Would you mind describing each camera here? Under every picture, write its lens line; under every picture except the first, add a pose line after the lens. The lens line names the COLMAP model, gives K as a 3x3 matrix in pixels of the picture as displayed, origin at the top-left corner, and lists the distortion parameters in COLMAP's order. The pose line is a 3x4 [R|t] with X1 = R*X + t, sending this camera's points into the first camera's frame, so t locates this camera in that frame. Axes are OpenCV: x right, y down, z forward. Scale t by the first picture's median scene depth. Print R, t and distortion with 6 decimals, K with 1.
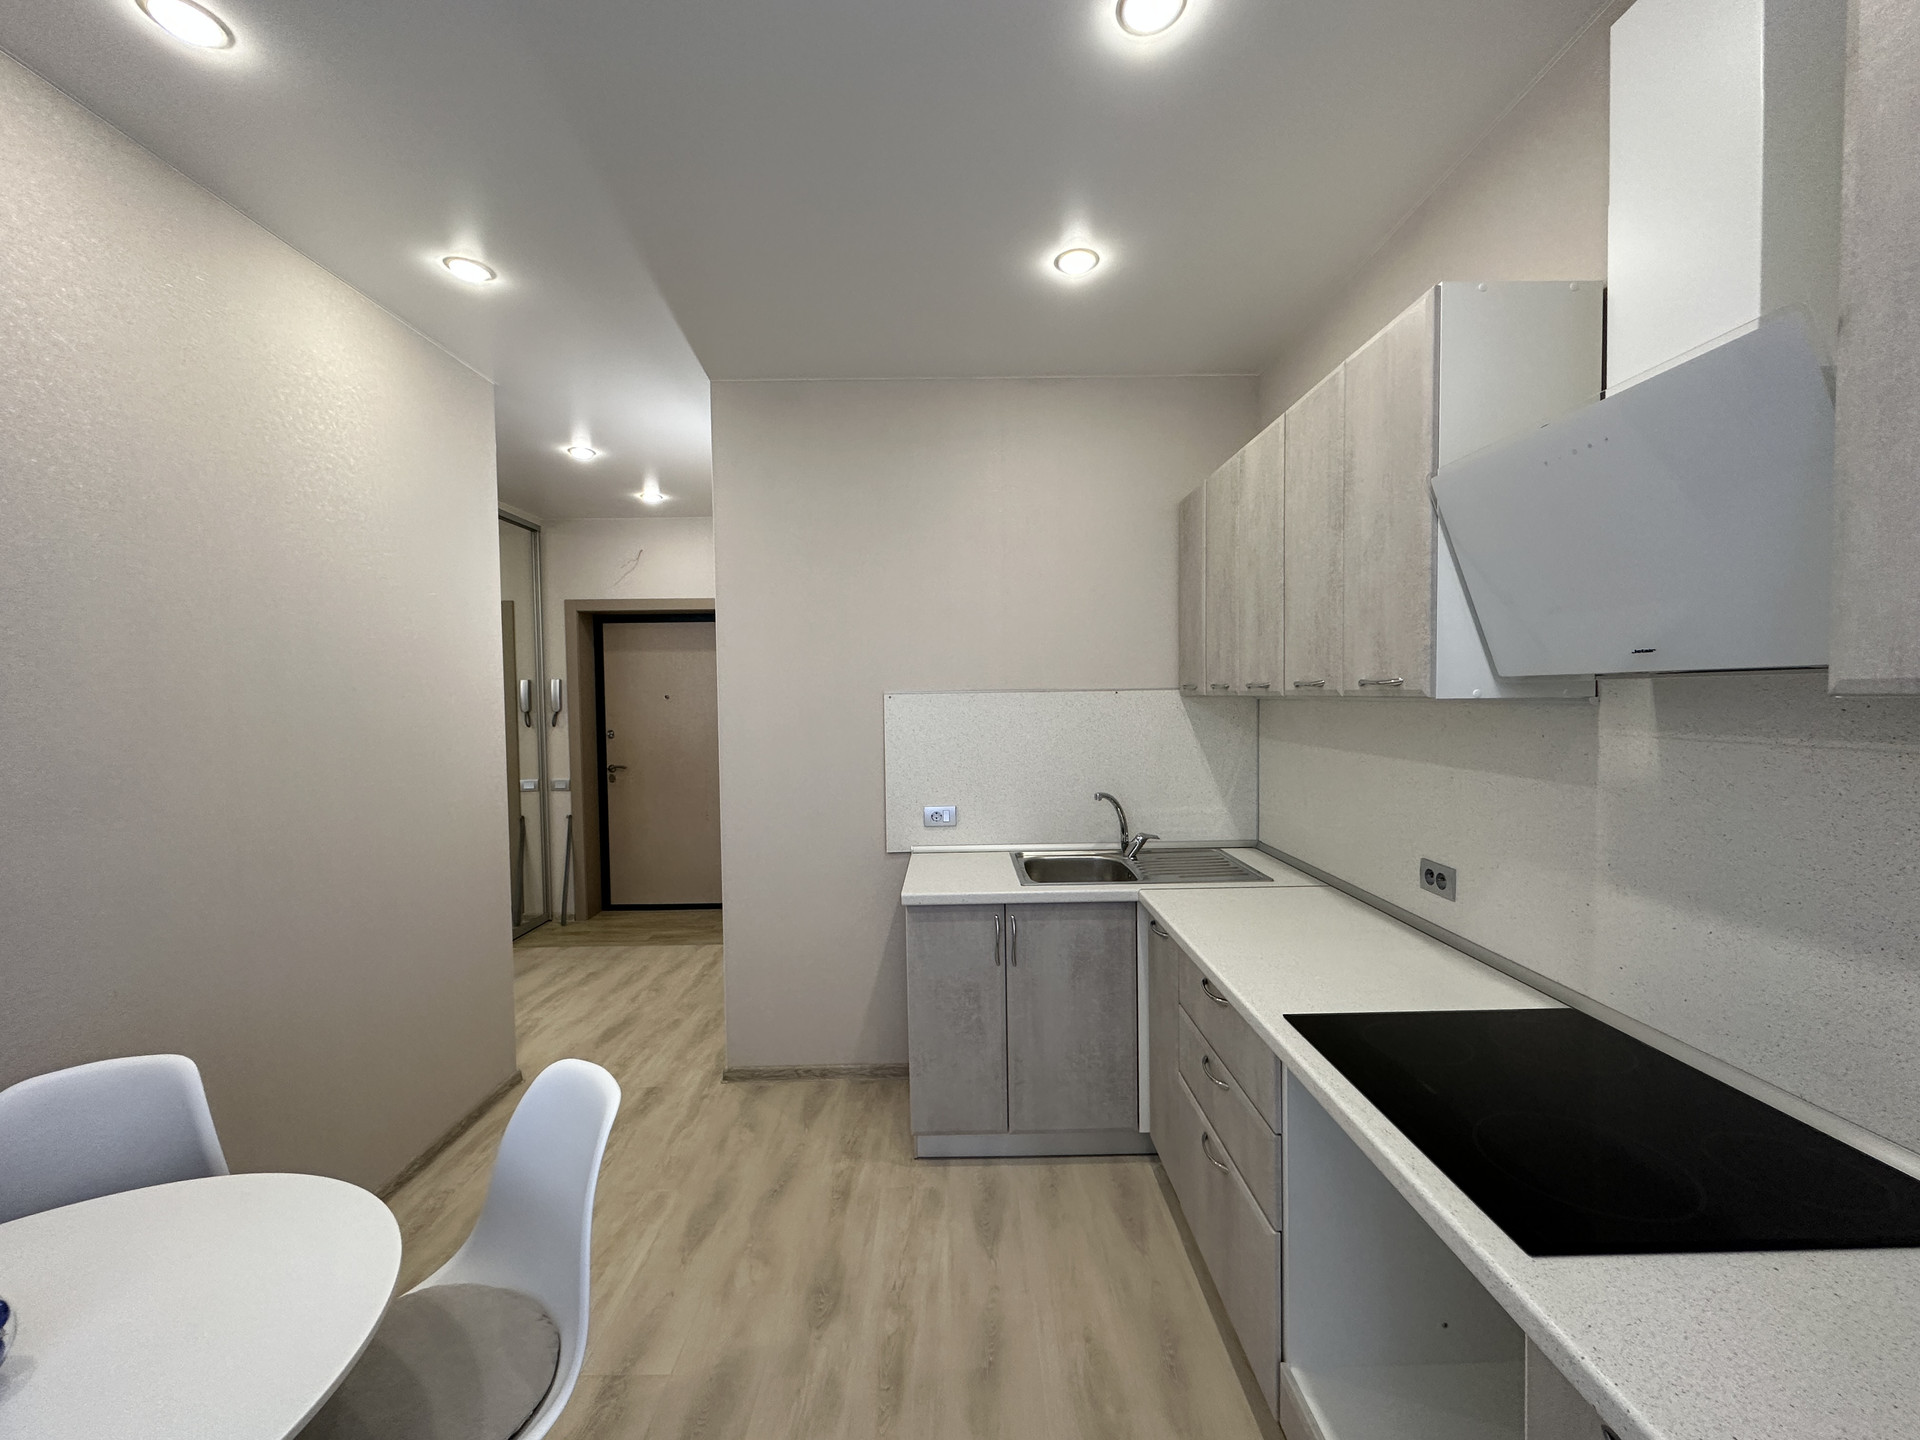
lens RADIAL K [[760.5, 0, 960.7], [0, 760.5, 715.2], [0, 0, 1]] dist [-0.003466, 0.001043]
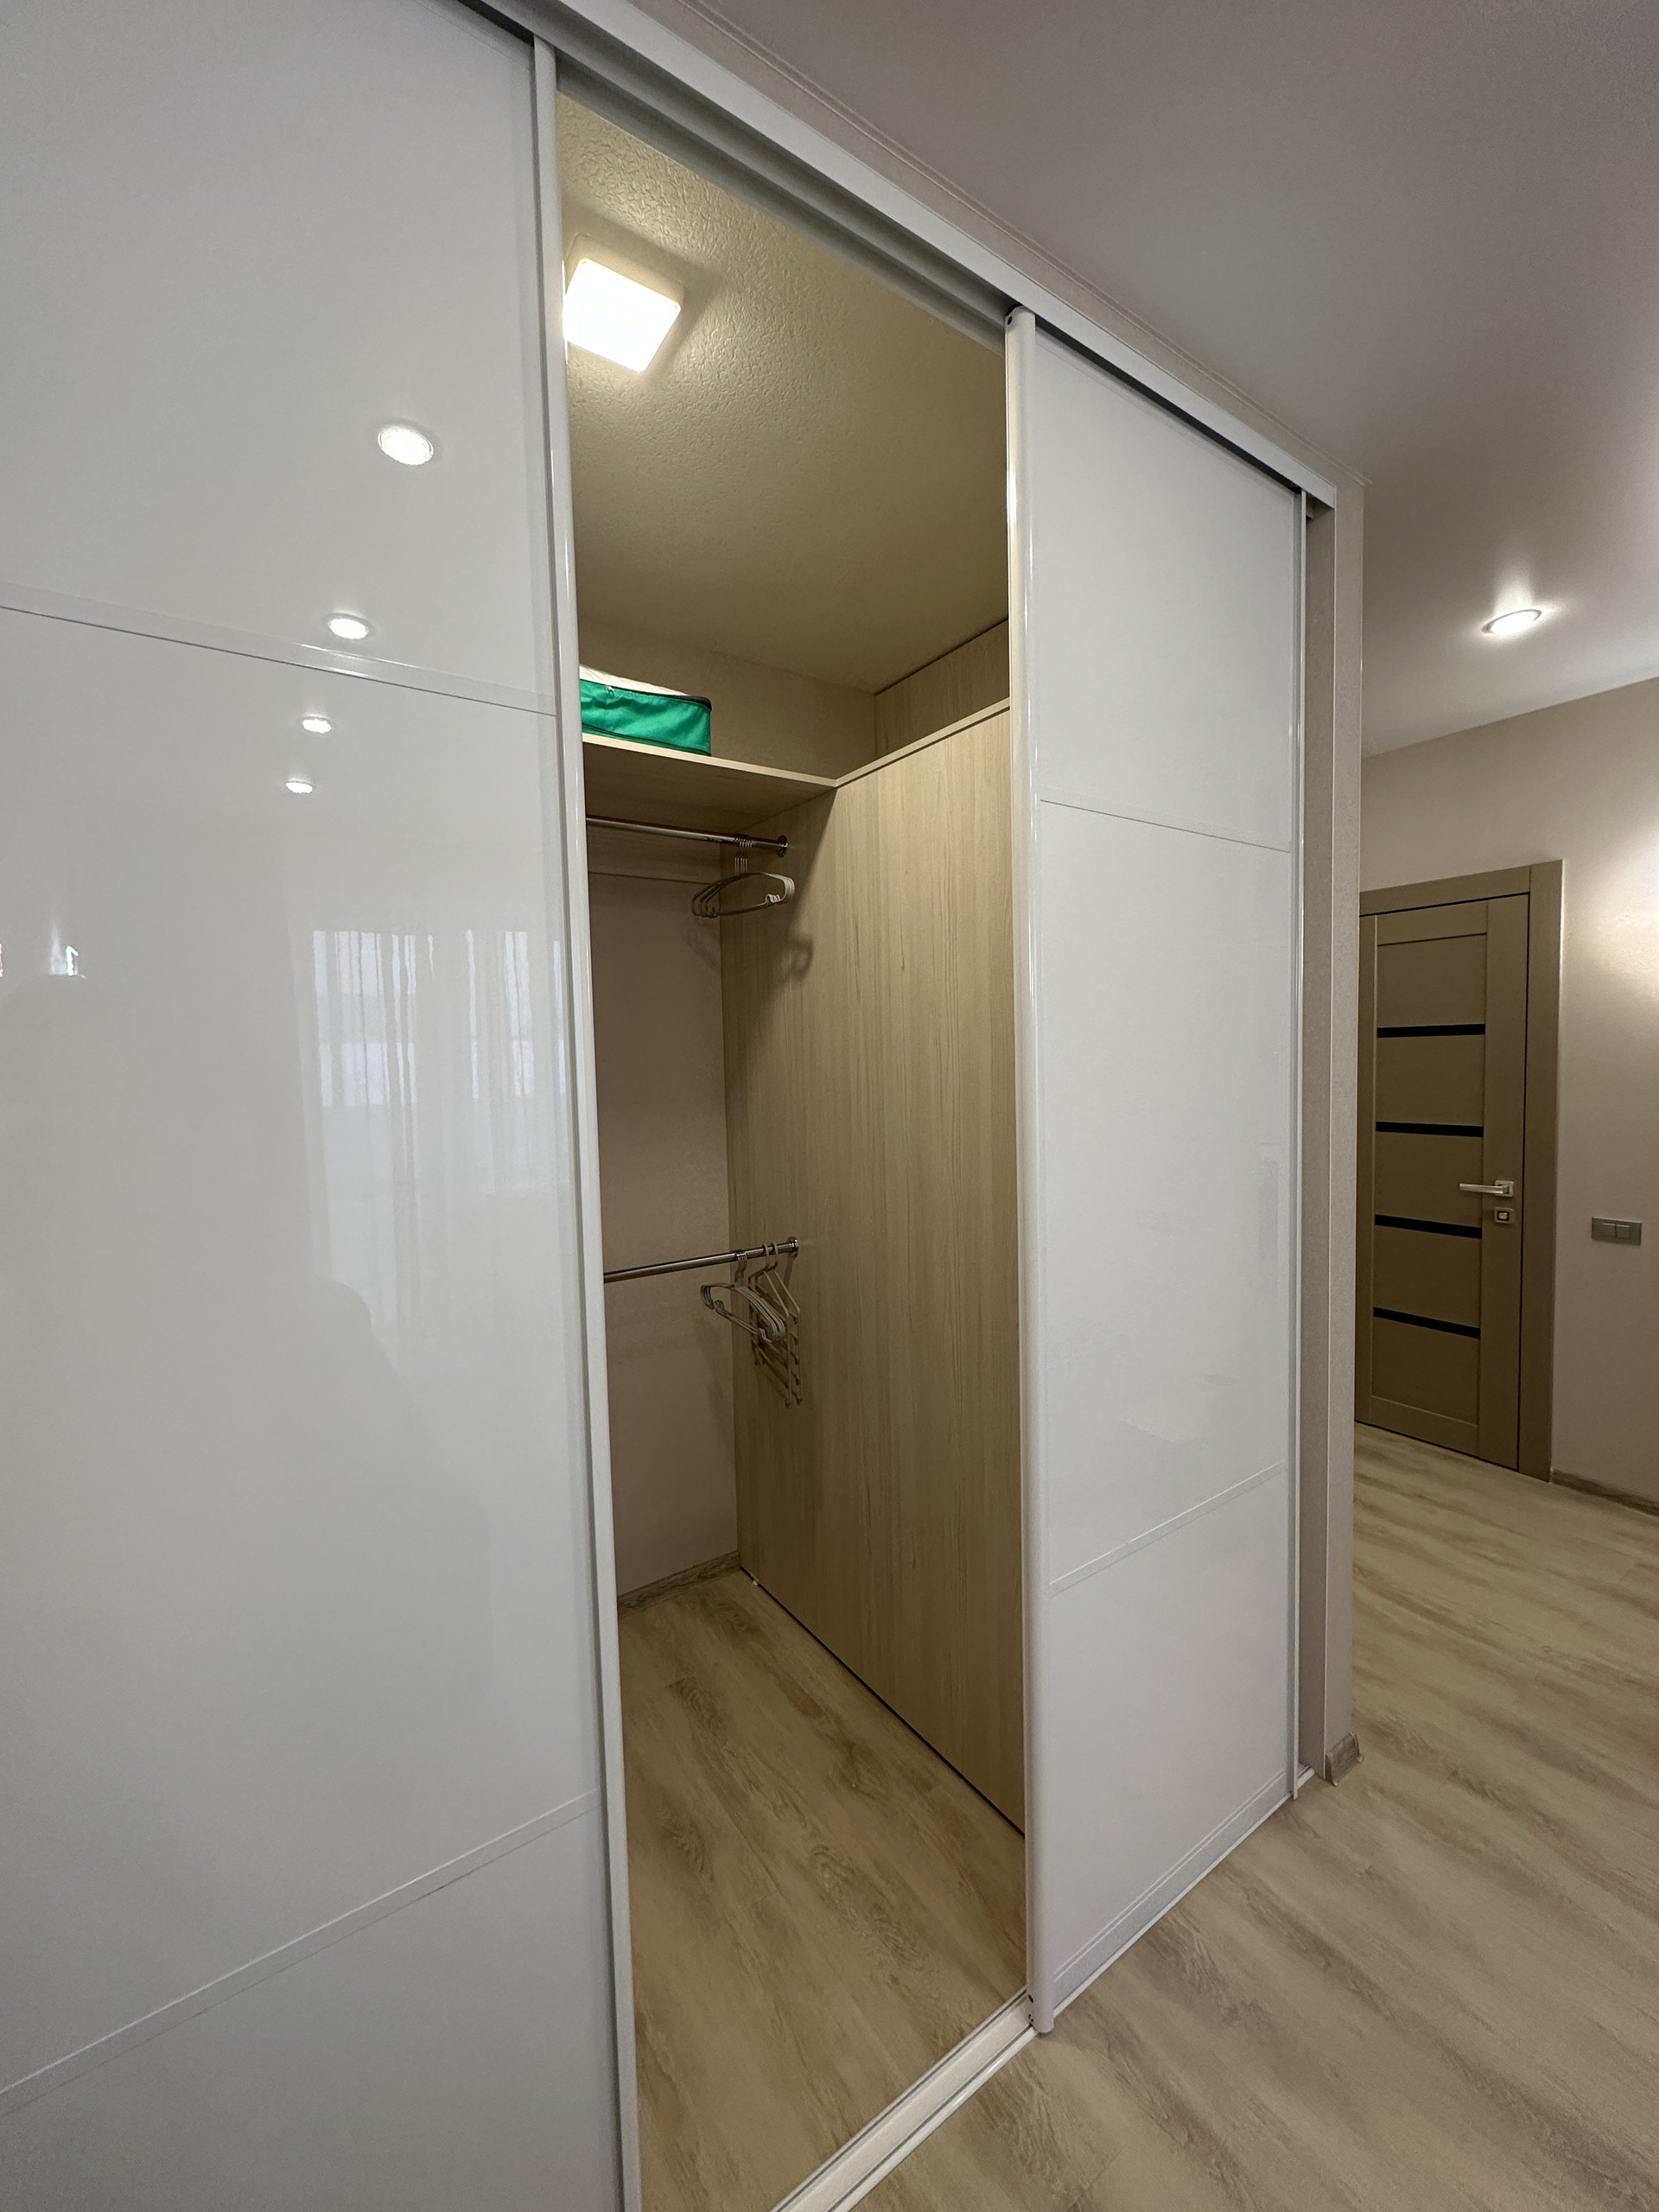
lens RADIAL K [[876.1, 0, 820.4], [0, 876.1, 1103.7], [0, 0, 1]] dist [-0.003466, 0.001043]
pose [[0.832183, -0.031890, 0.553584, -1.030850], [0.022918, 0.999470, 0.023124, -0.014243], [-0.554028, -0.006556, 0.832472, 0.598220]]
